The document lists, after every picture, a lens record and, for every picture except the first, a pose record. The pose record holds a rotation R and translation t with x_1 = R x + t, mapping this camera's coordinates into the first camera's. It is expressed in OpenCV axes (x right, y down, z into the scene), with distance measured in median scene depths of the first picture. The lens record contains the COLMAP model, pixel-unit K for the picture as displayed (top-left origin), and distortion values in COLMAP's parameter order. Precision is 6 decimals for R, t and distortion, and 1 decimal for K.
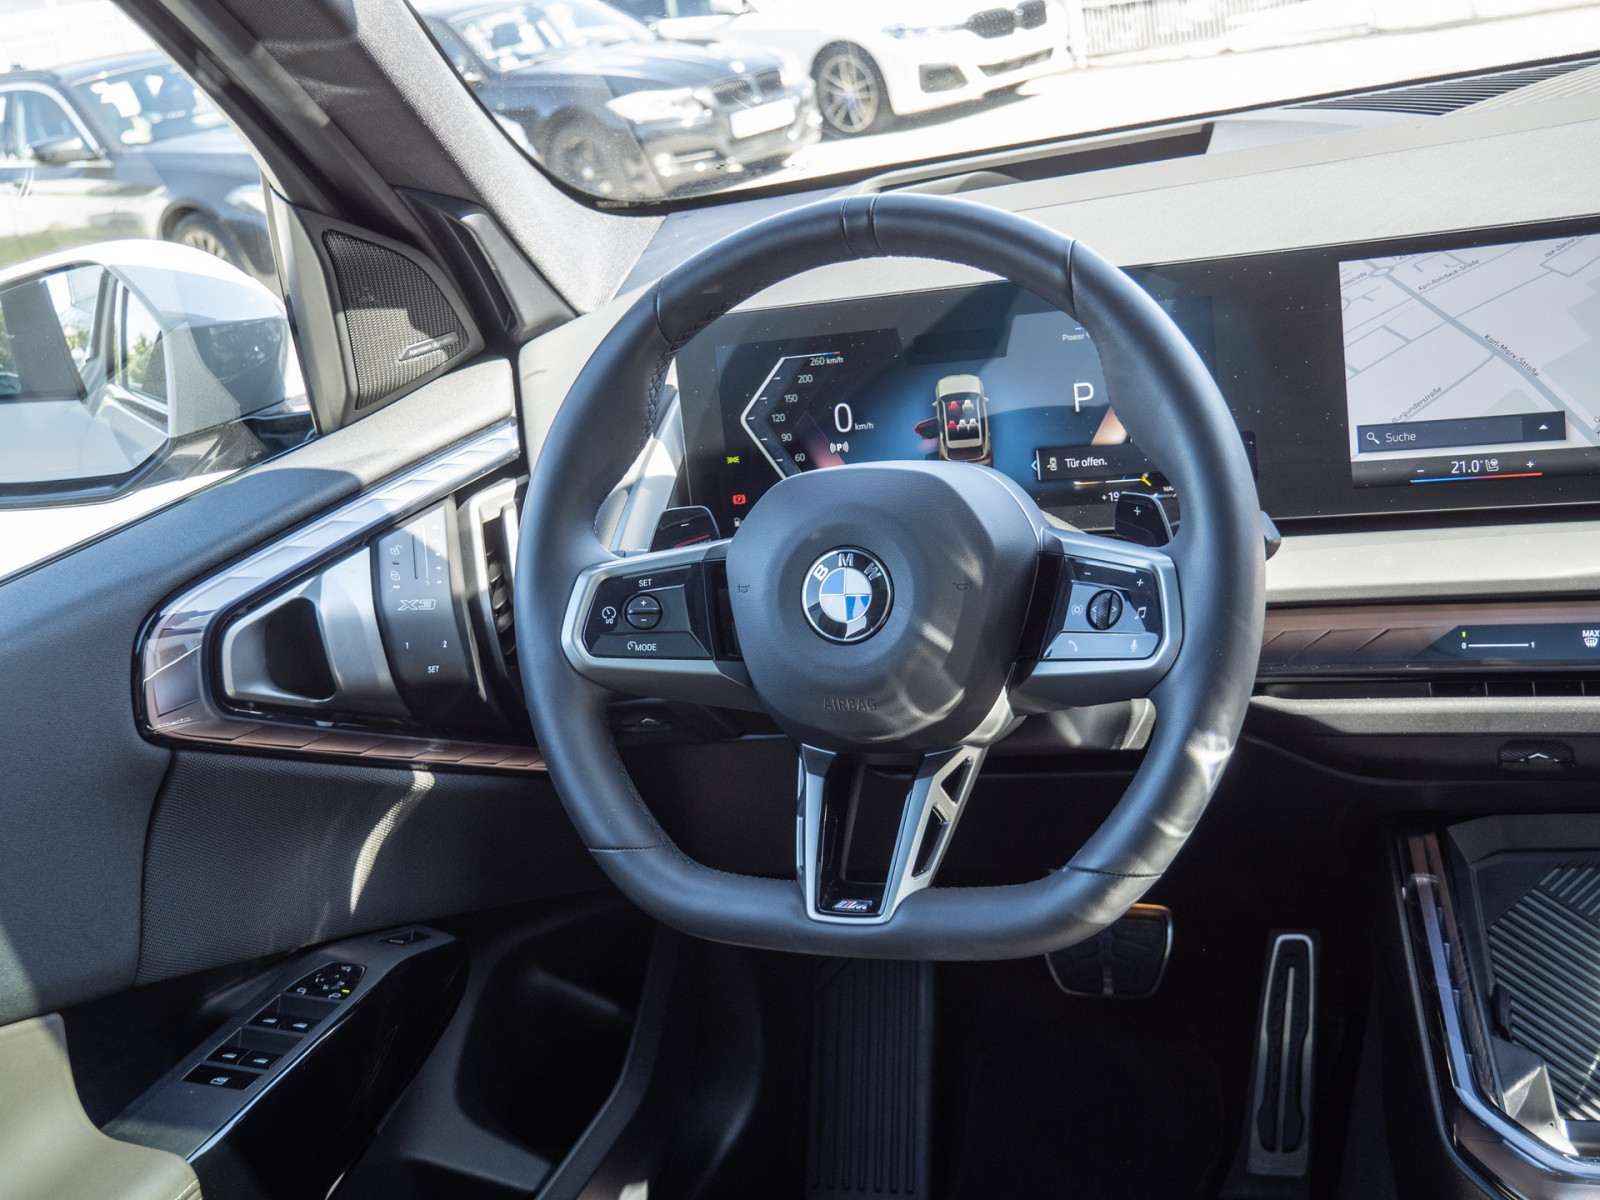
lens RADIAL K [[1894.0, 0, 785.6], [0, 1894.0, 600.3], [0, 0, 1]] dist [-0.026432, 0.000000]
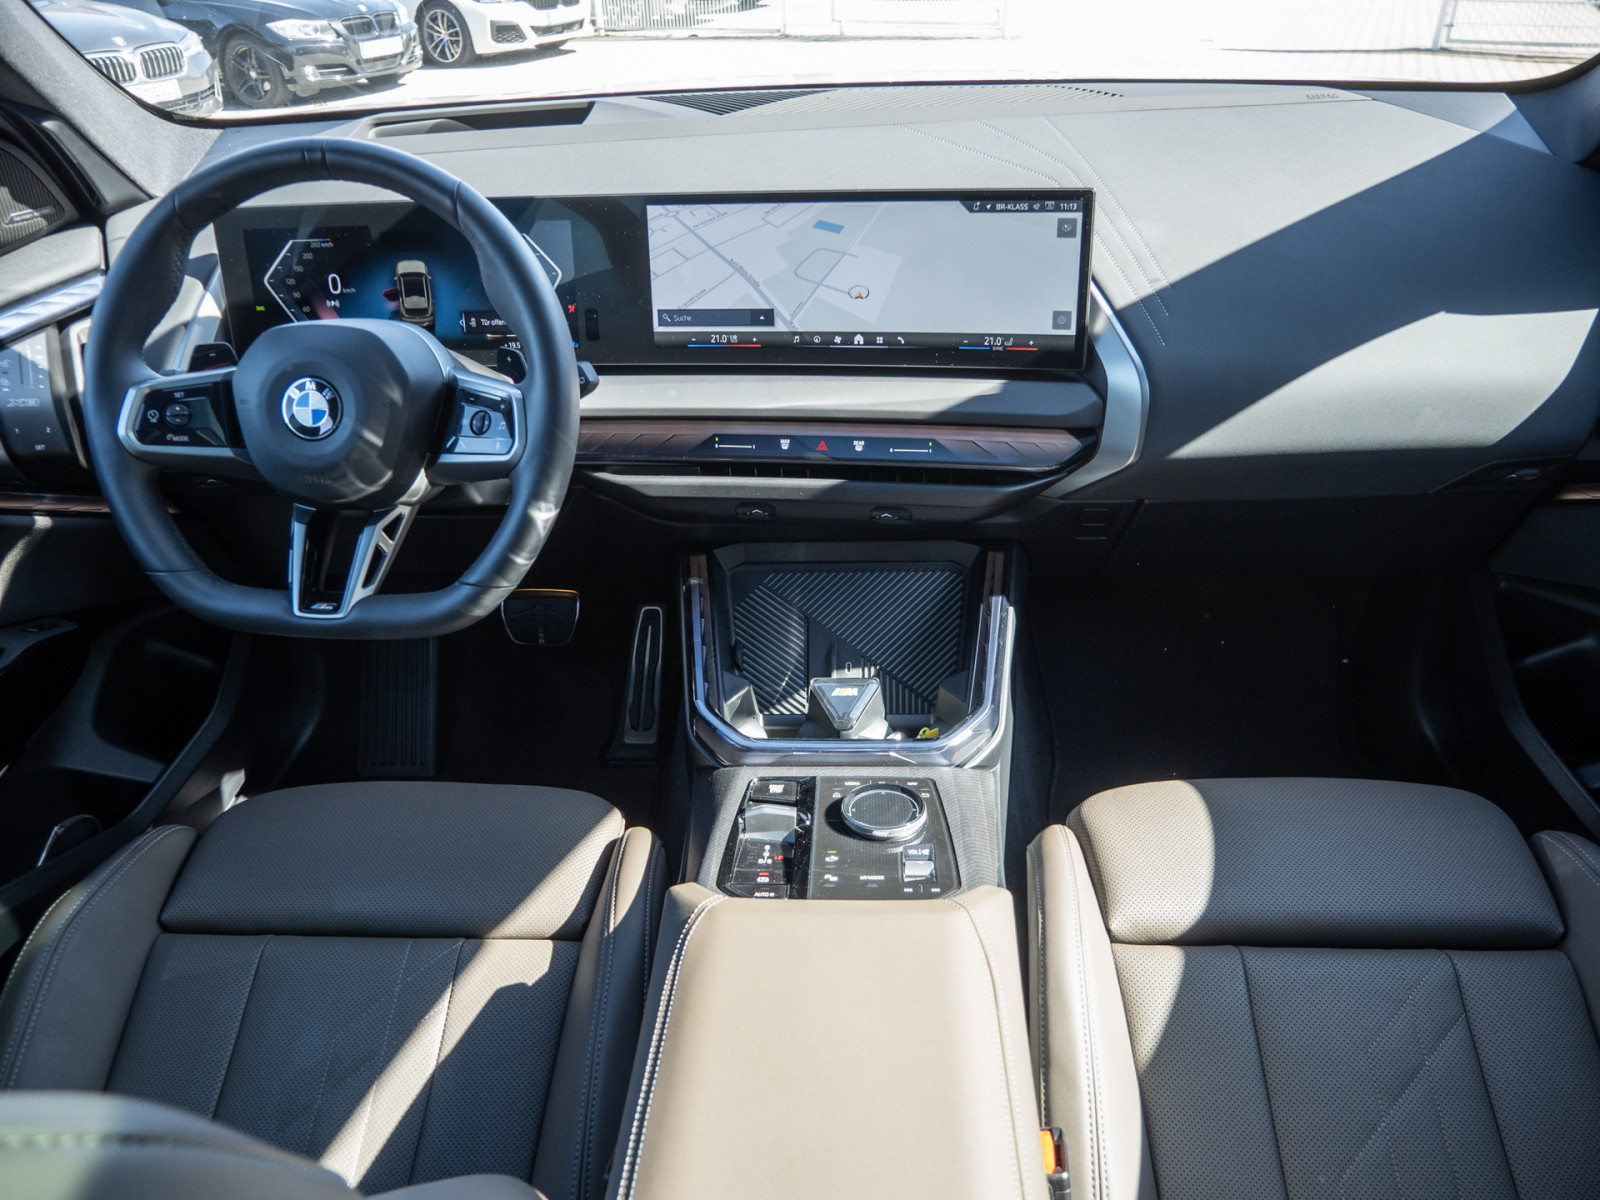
lens RADIAL K [[1158.6, 0, 800.8], [0, 1158.6, 611.2], [0, 0, 1]] dist [-0.065761, 0.022829]
pose [[0.947752, -0.021925, 0.318255, 0.092886], [-0.039652, 0.981802, 0.185722, -0.025056], [-0.316535, -0.188637, 0.929635, -0.016922]]
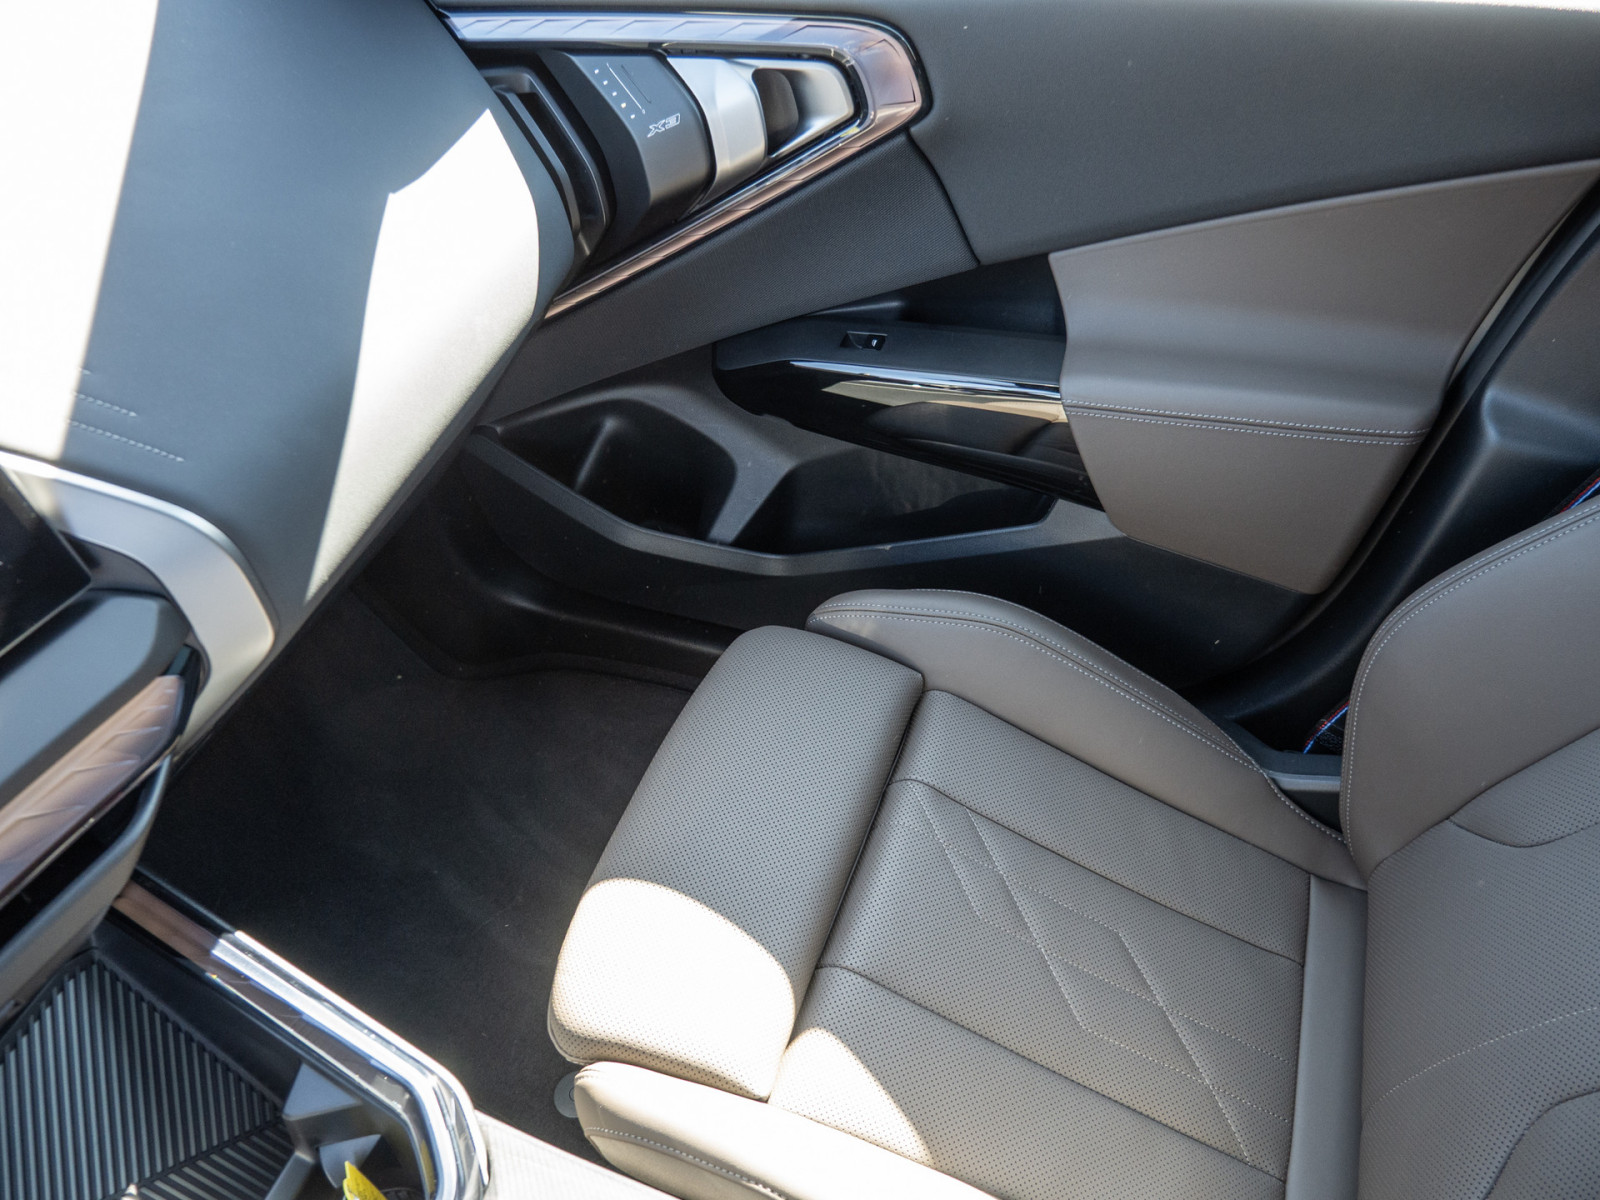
lens RADIAL K [[1158.6, 0, 804.1], [0, 1158.6, 598.3], [0, 0, 1]] dist [-0.065761, 0.022829]
pose [[0.016716, -0.554490, 0.832022, 0.197082], [0.370008, 0.776494, 0.510050, -0.182160], [-0.928878, 0.299329, 0.218145, 0.412142]]
